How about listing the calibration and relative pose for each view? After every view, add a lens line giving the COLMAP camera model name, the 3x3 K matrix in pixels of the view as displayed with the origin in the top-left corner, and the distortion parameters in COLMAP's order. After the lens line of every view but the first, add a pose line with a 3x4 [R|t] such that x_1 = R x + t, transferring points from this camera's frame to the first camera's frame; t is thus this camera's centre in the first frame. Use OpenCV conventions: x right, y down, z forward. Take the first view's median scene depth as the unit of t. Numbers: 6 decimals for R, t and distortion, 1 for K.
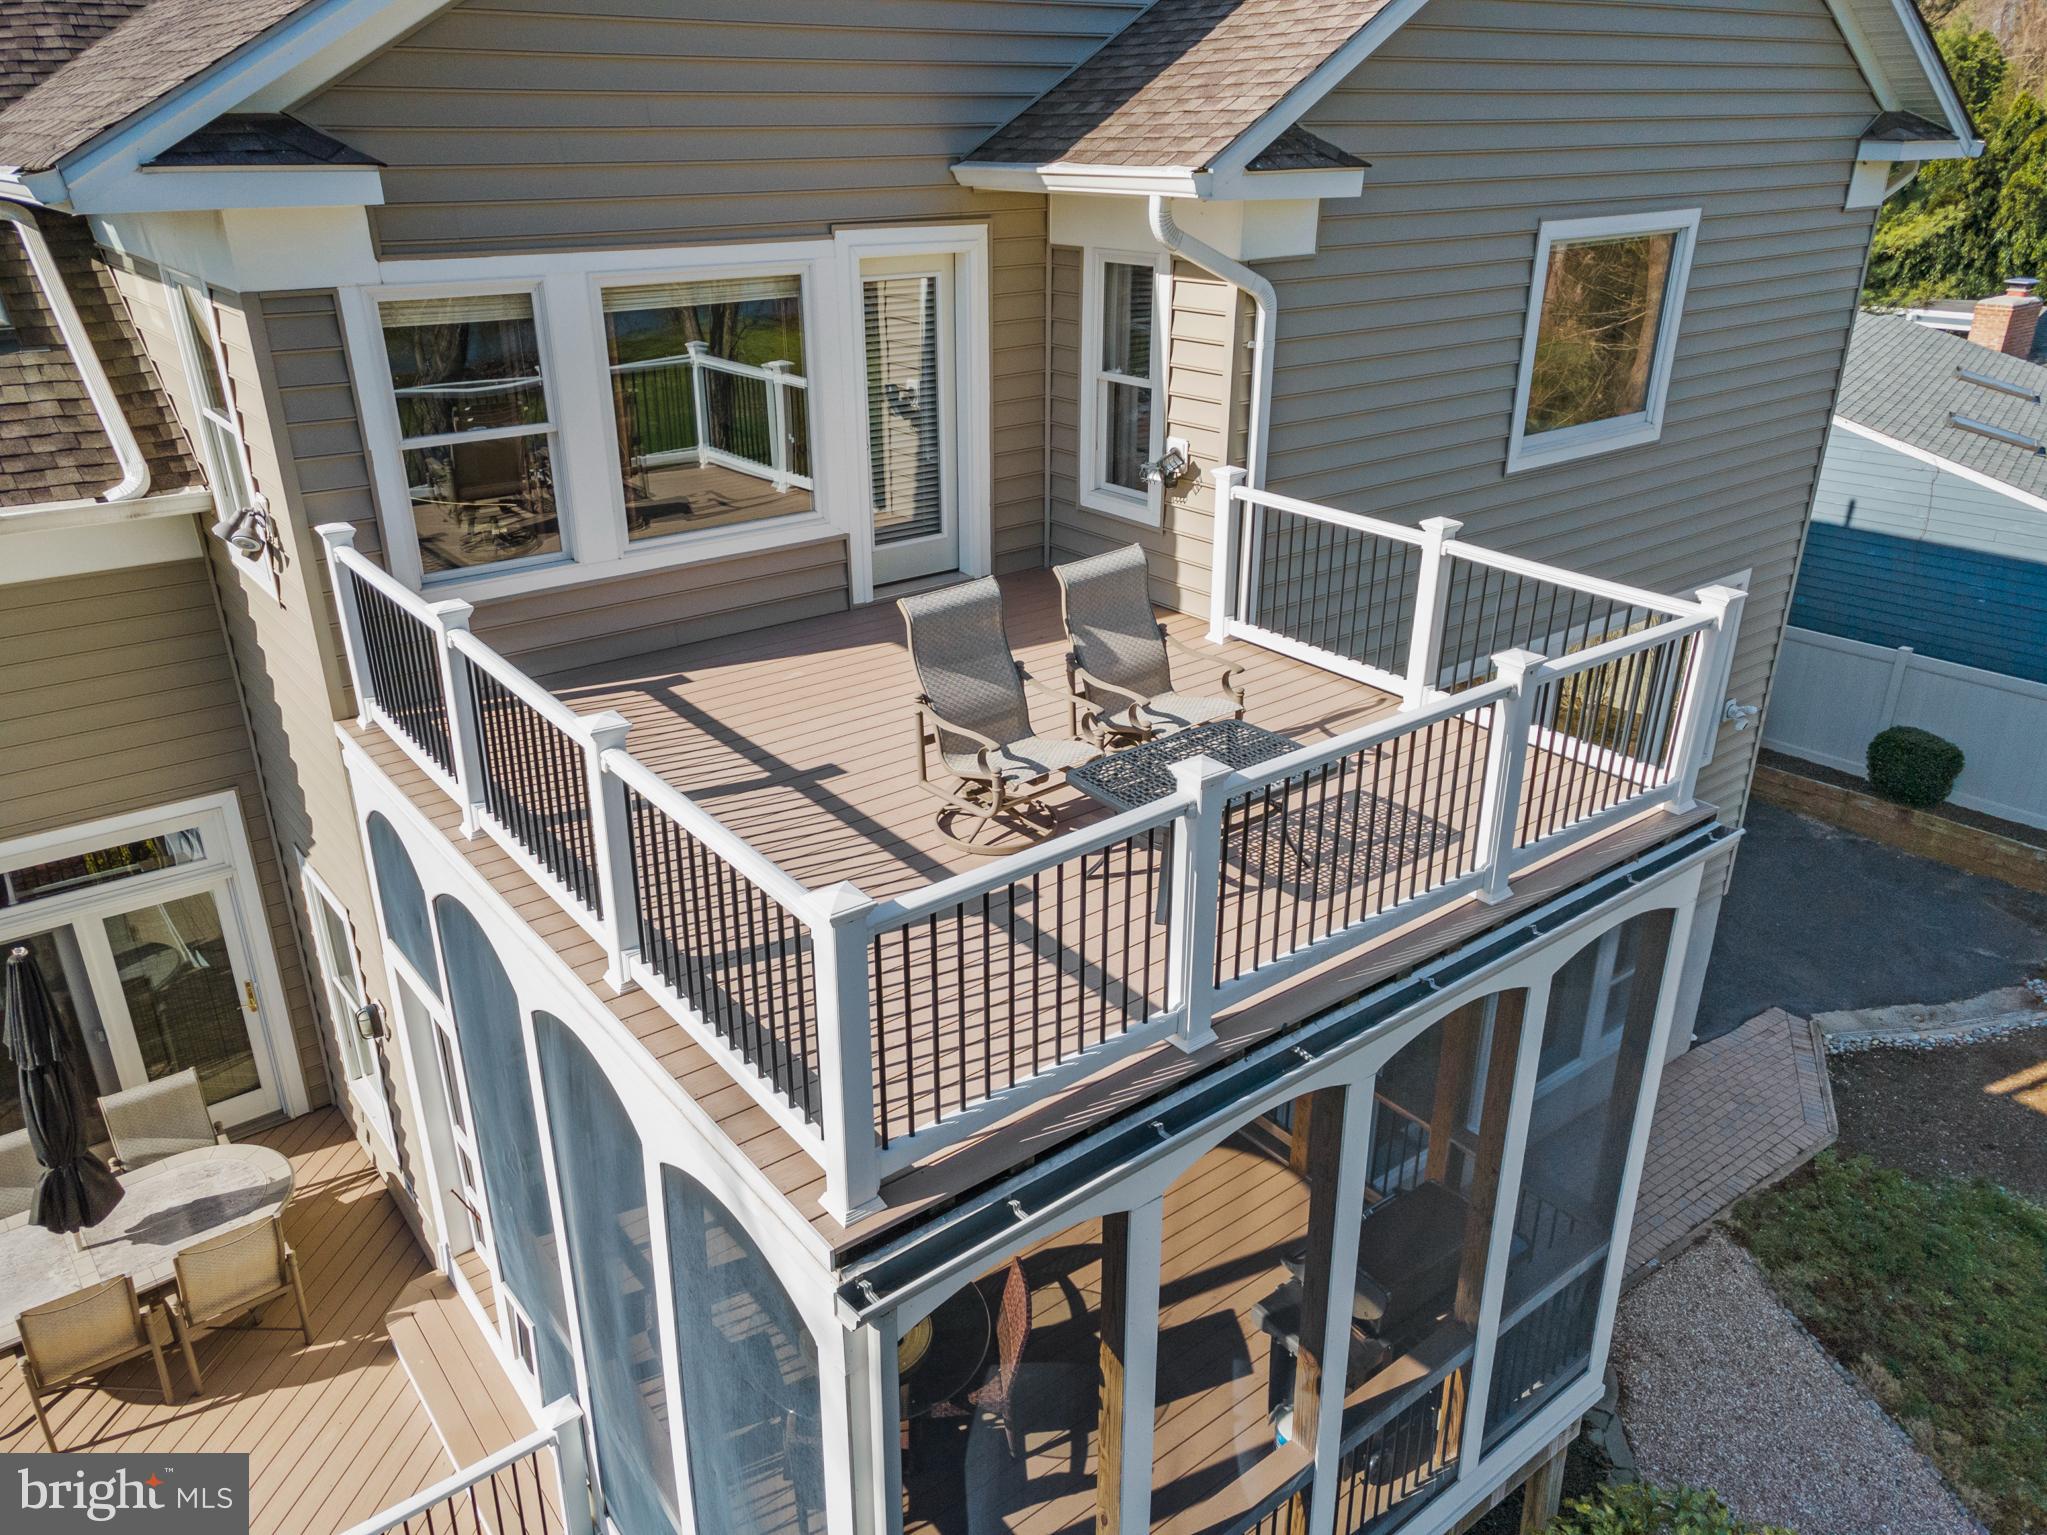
lens RADIAL K [[1470.0, 0, 1028.7], [0, 1470.0, 770.2], [0, 0, 1]] dist [0.041441, 0.014337]
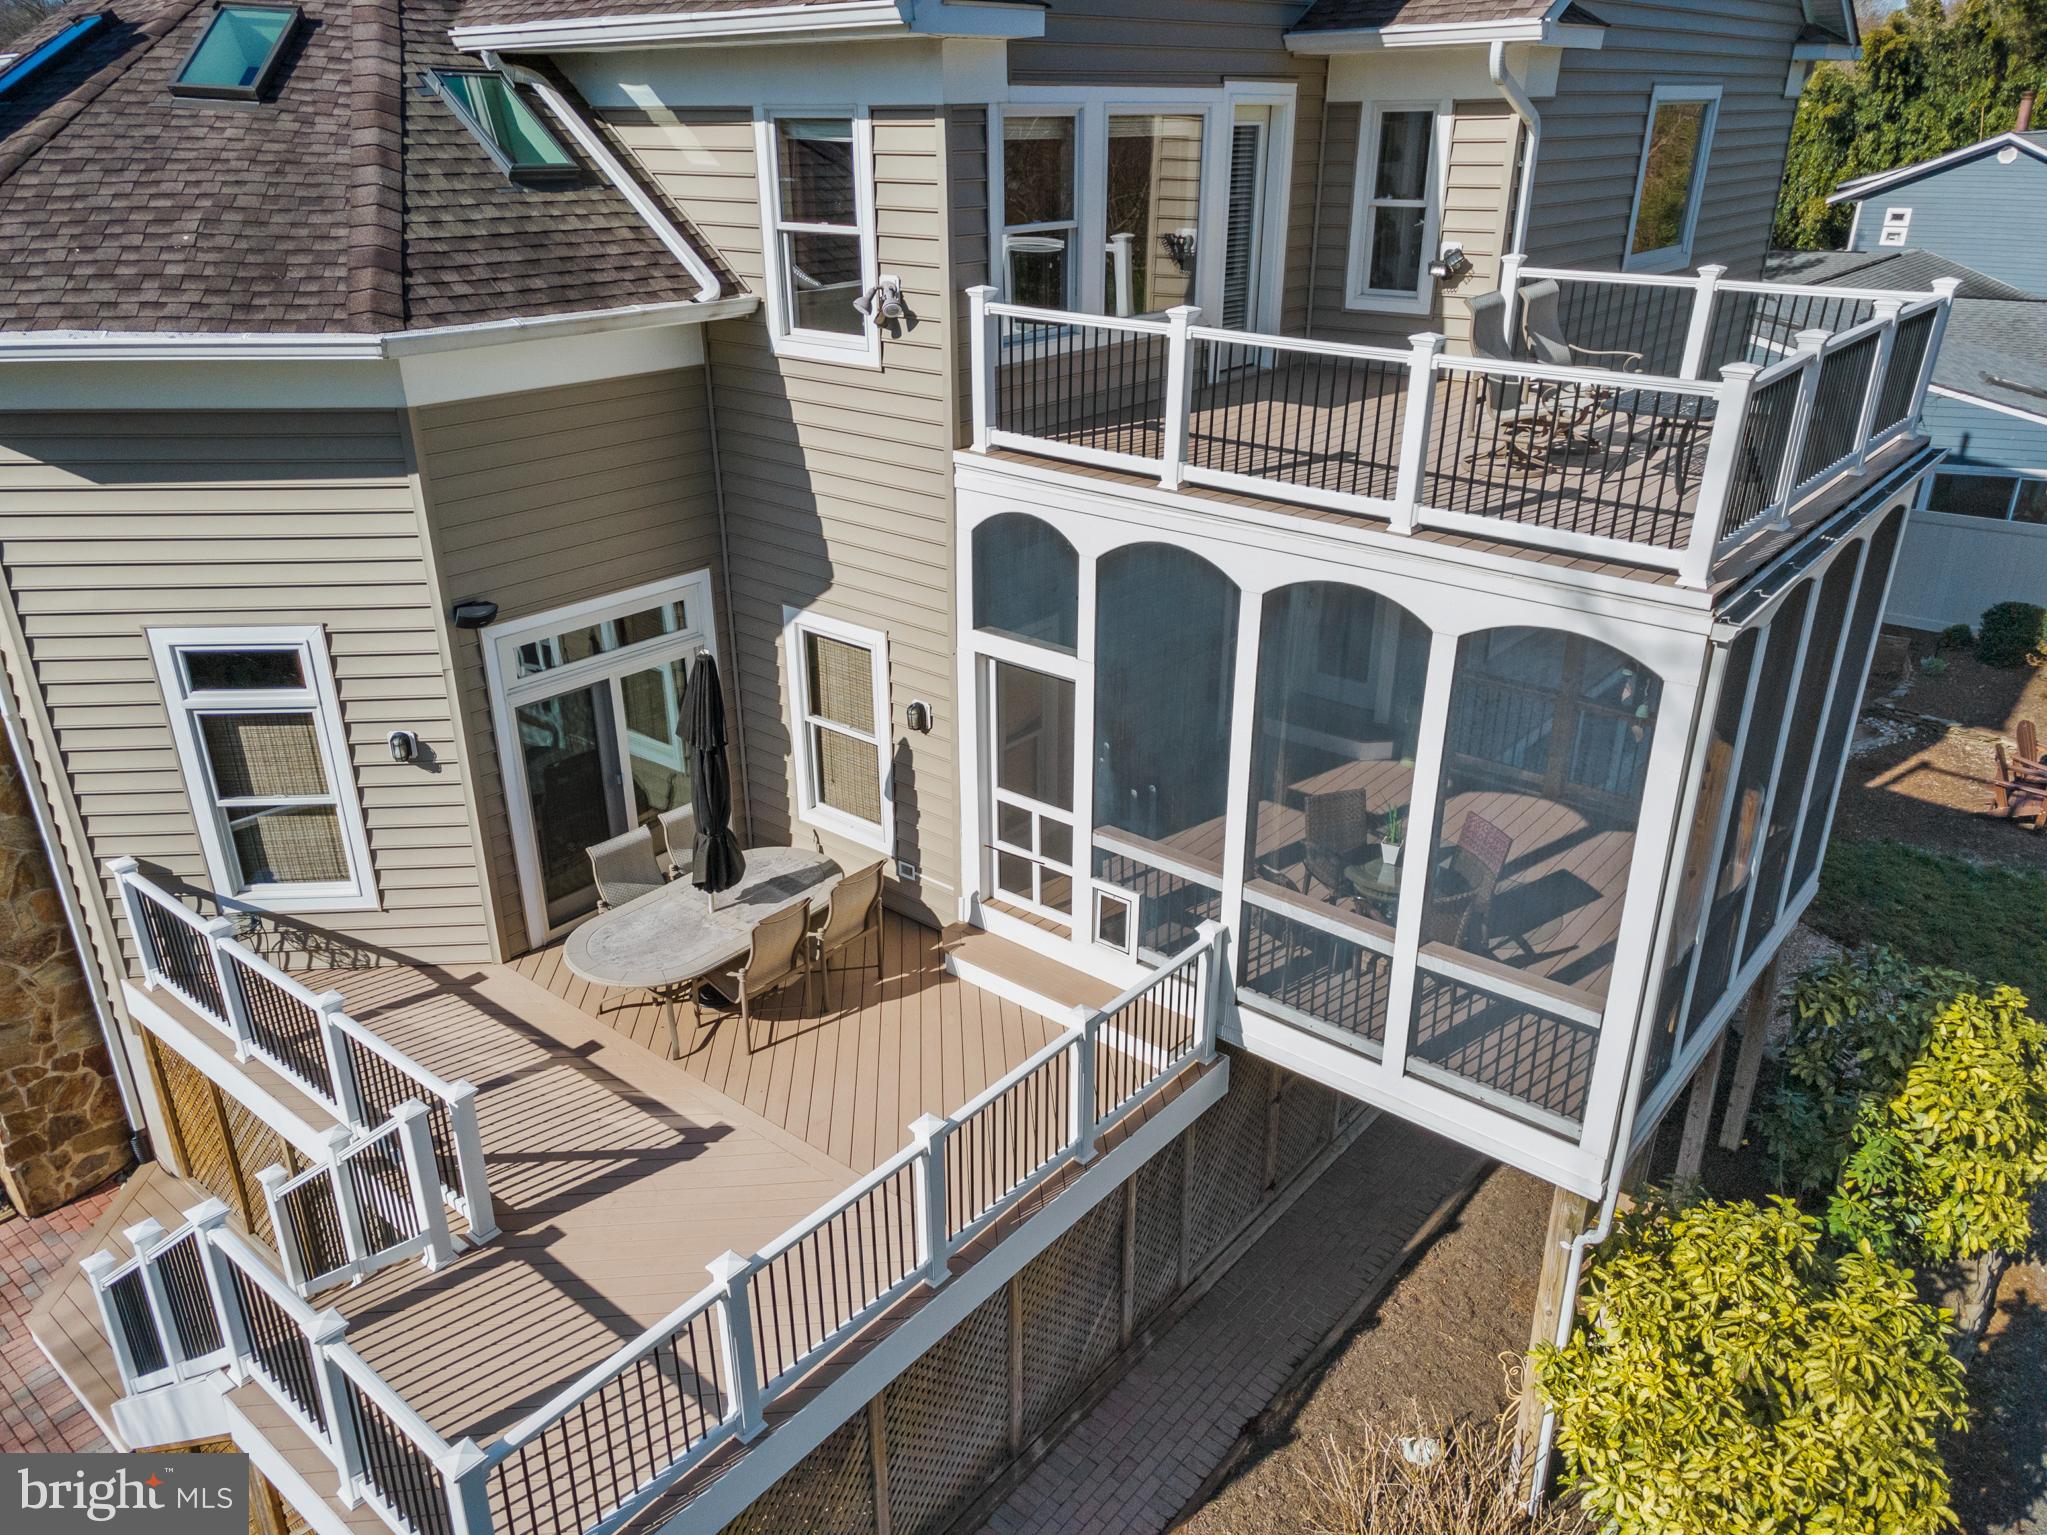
lens RADIAL K [[1470.0, 0, 1020.7], [0, 1470.0, 769.0], [0, 0, 1]] dist [0.041441, 0.014337]
pose [[0.976394, -0.088096, 0.197214, -0.593452], [0.087894, 0.996082, 0.009798, 0.205165], [-0.197305, 0.007767, 0.980311, -0.239932]]
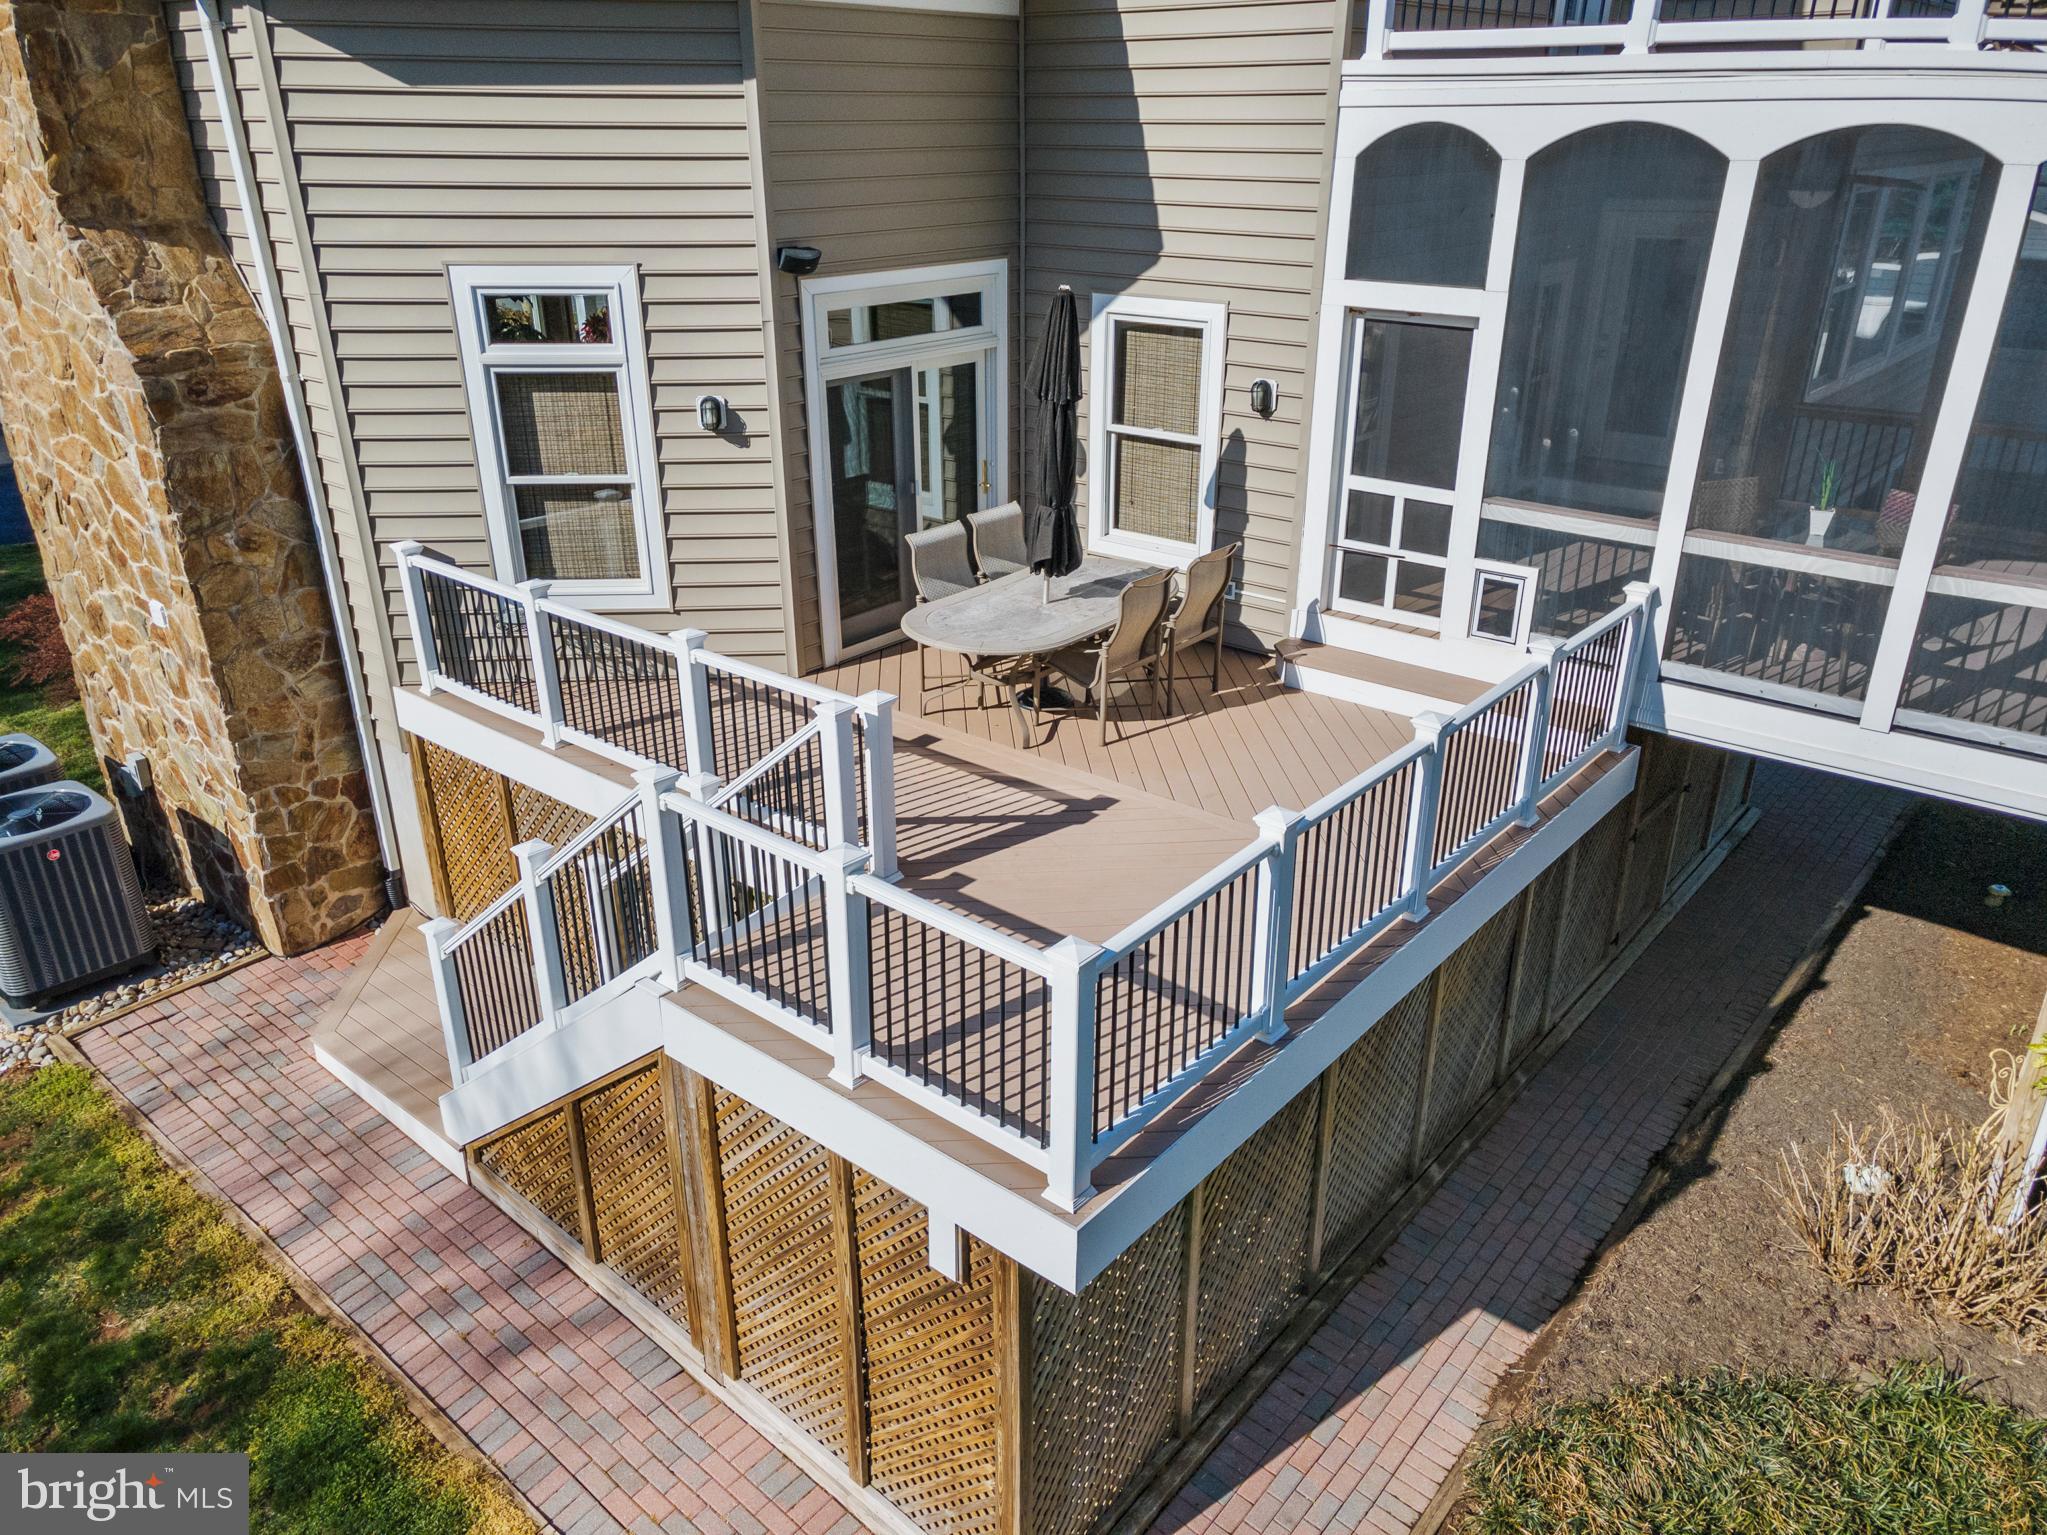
lens RADIAL K [[1470.0, 0, 1025.6], [0, 1470.0, 762.1], [0, 0, 1]] dist [0.041441, 0.014337]
pose [[0.976979, -0.088155, 0.194270, -0.846038], [0.087507, 0.996092, 0.011931, 0.411454], [-0.194563, 0.005344, 0.980875, -0.077944]]
